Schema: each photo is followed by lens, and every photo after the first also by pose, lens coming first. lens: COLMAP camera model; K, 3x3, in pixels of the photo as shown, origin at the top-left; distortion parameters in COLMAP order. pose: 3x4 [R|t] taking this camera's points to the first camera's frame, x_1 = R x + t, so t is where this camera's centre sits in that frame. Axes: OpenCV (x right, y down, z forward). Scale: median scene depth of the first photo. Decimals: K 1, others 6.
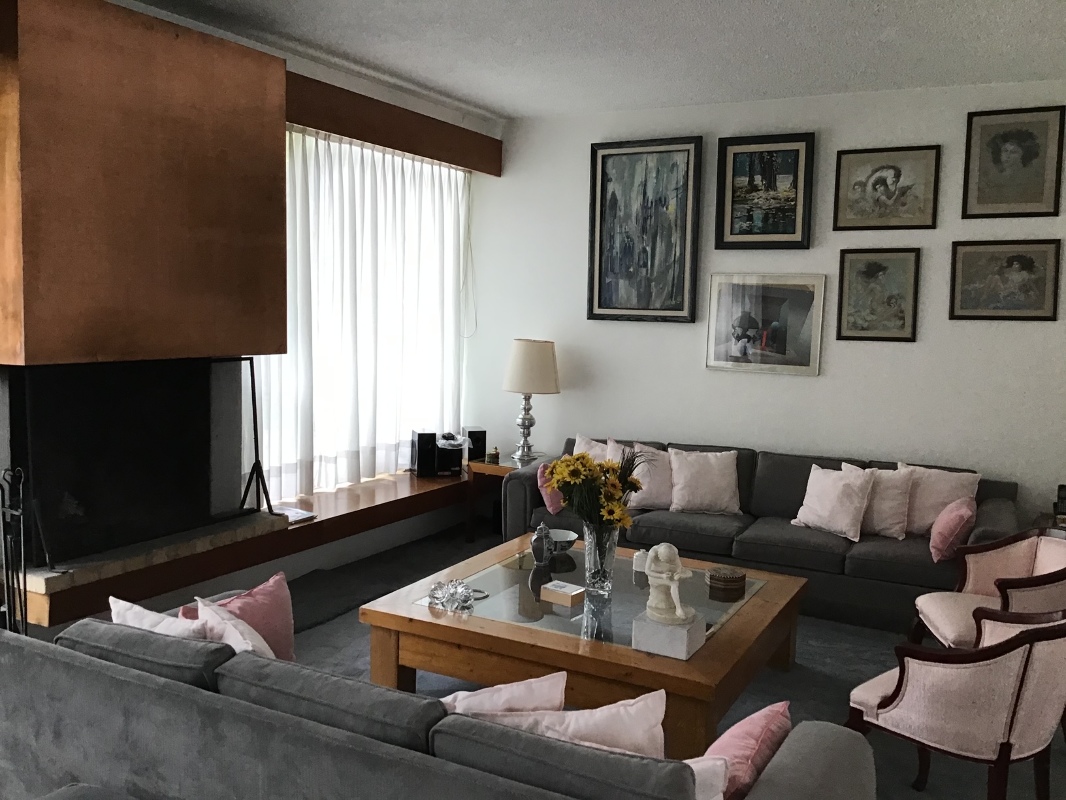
lens RADIAL K [[973.4, 0, 540.6], [0, 973.4, 401.3], [0, 0, 1]] dist [0.090136, -0.149487]
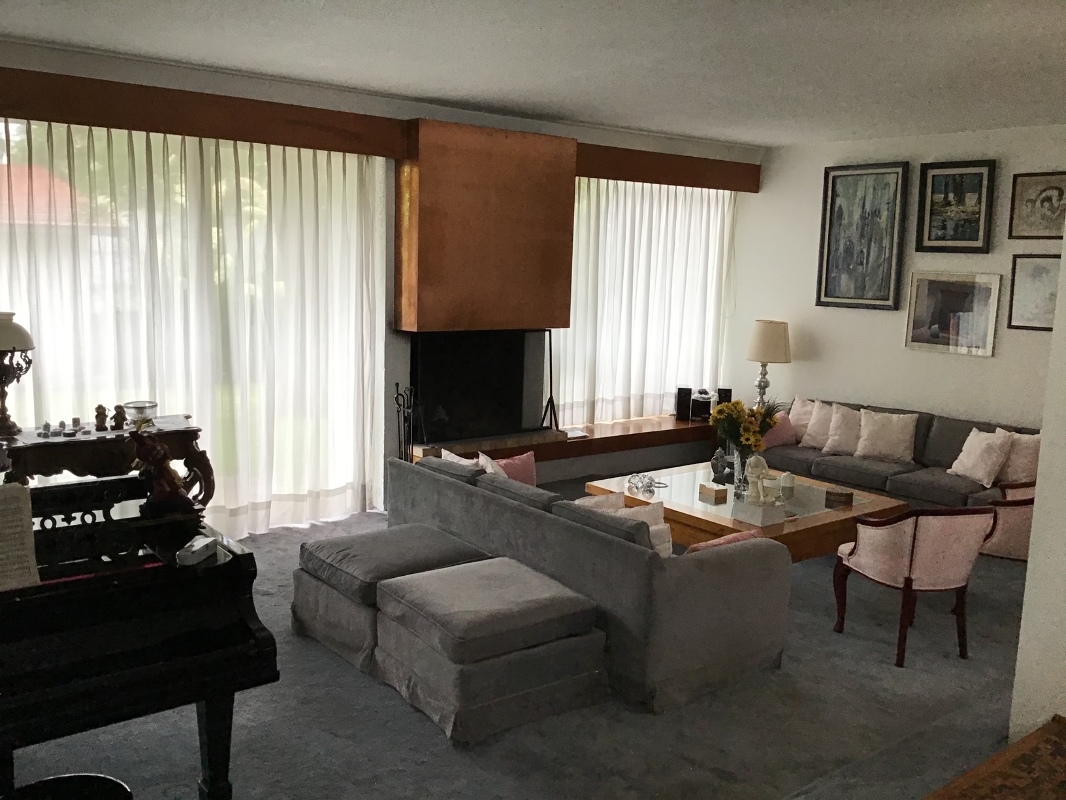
lens RADIAL K [[973.4, 0, 527.0], [0, 973.4, 403.1], [0, 0, 1]] dist [0.090136, -0.149487]
pose [[0.916247, 0.060939, -0.395951, 0.245134], [-0.046685, 0.997871, 0.045548, 0.002488], [0.397884, -0.023249, 0.917141, -0.367400]]
